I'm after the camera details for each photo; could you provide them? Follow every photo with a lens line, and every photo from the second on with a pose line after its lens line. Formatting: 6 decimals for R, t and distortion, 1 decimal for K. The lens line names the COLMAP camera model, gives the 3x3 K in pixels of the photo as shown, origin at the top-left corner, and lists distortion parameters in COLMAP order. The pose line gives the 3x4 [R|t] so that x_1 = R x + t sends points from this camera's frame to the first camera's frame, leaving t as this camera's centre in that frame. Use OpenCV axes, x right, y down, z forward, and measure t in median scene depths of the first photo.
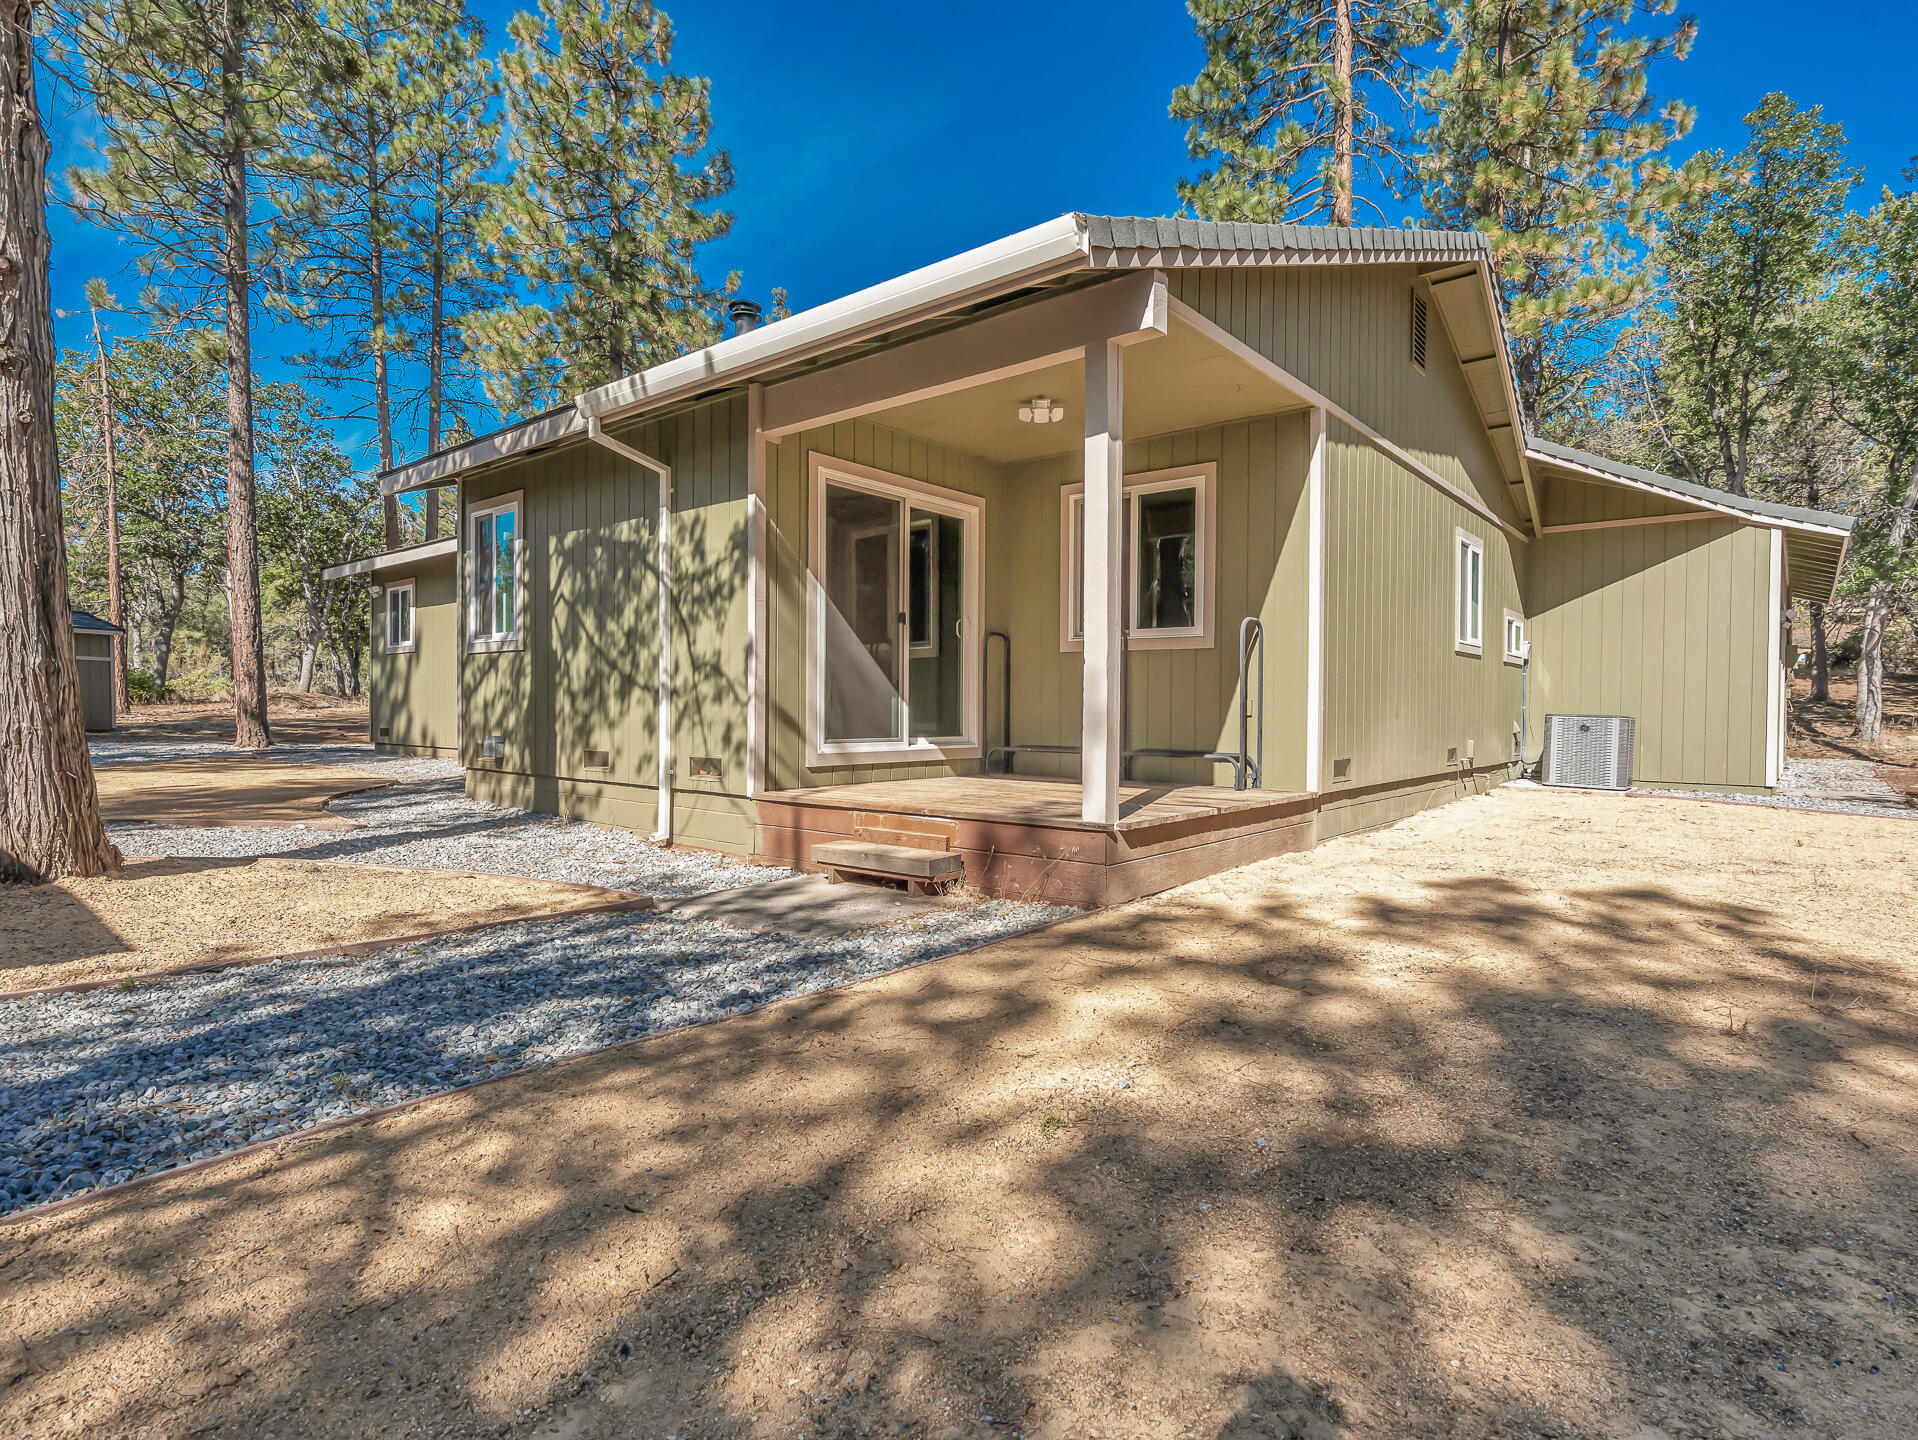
lens RADIAL K [[975.4, 0, 953.3], [0, 975.4, 707.8], [0, 0, 1]] dist [-0.012692, 0.003305]
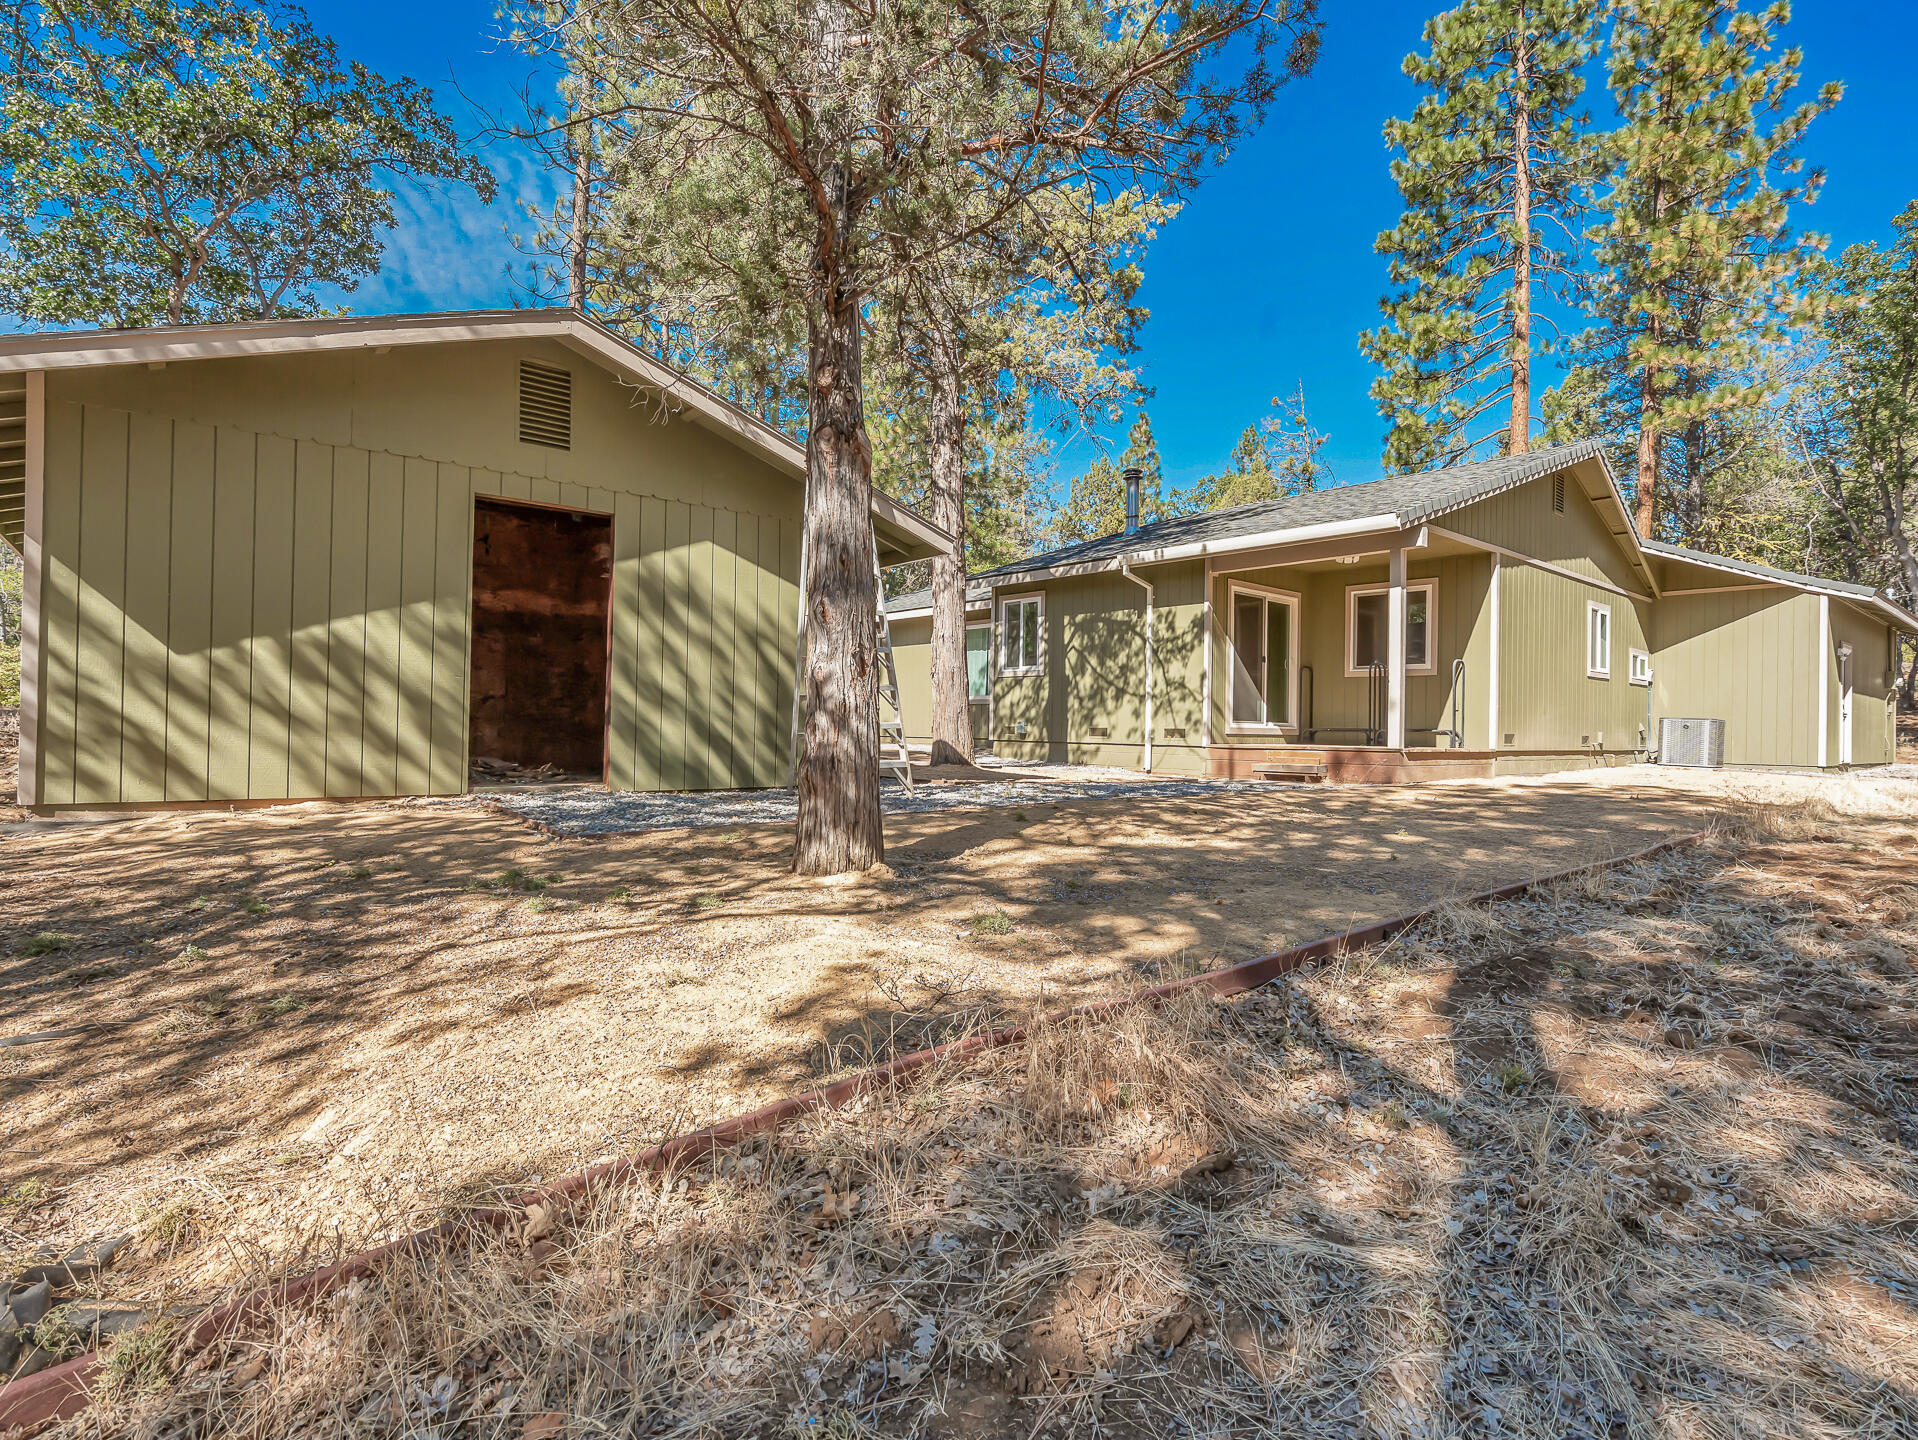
lens RADIAL K [[975.4, 0, 954.7], [0, 975.4, 711.0], [0, 0, 1]] dist [-0.012692, 0.003305]
pose [[0.987615, 0.006868, -0.156749, -0.340233], [-0.009949, 0.999772, -0.018880, 0.050695], [0.156583, 0.020205, 0.987458, -0.953019]]
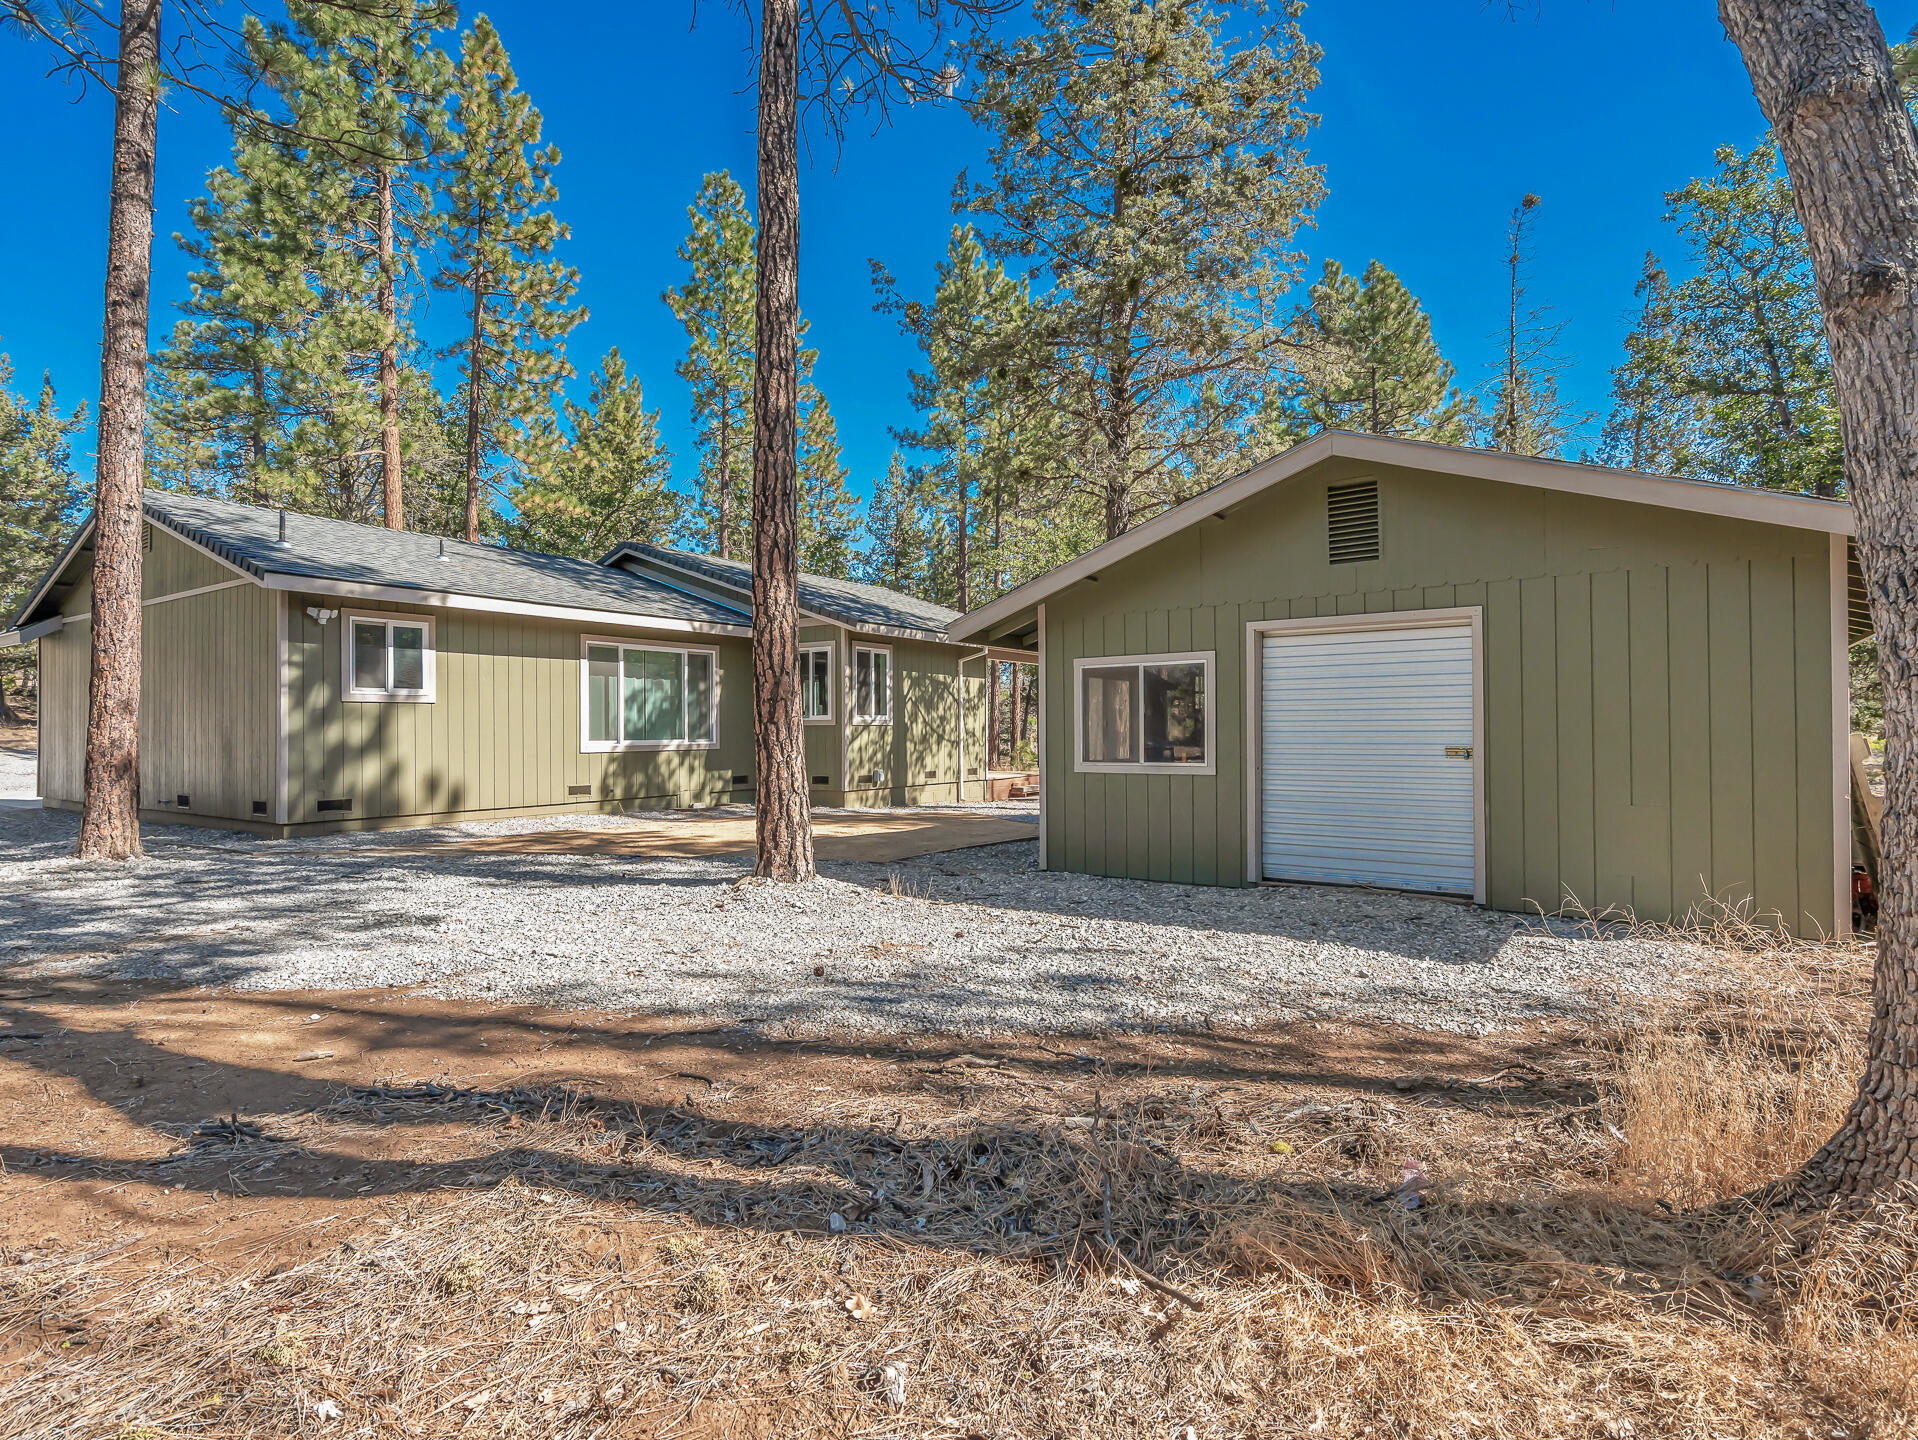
lens RADIAL K [[975.4, 0, 957.2], [0, 975.4, 727.3], [0, 0, 1]] dist [-0.012692, 0.003305]
pose [[-0.068806, 0.011855, 0.997560, -2.679499], [0.016782, 0.999802, -0.010724, -0.024834], [-0.997489, 0.016003, -0.068991, 1.075786]]
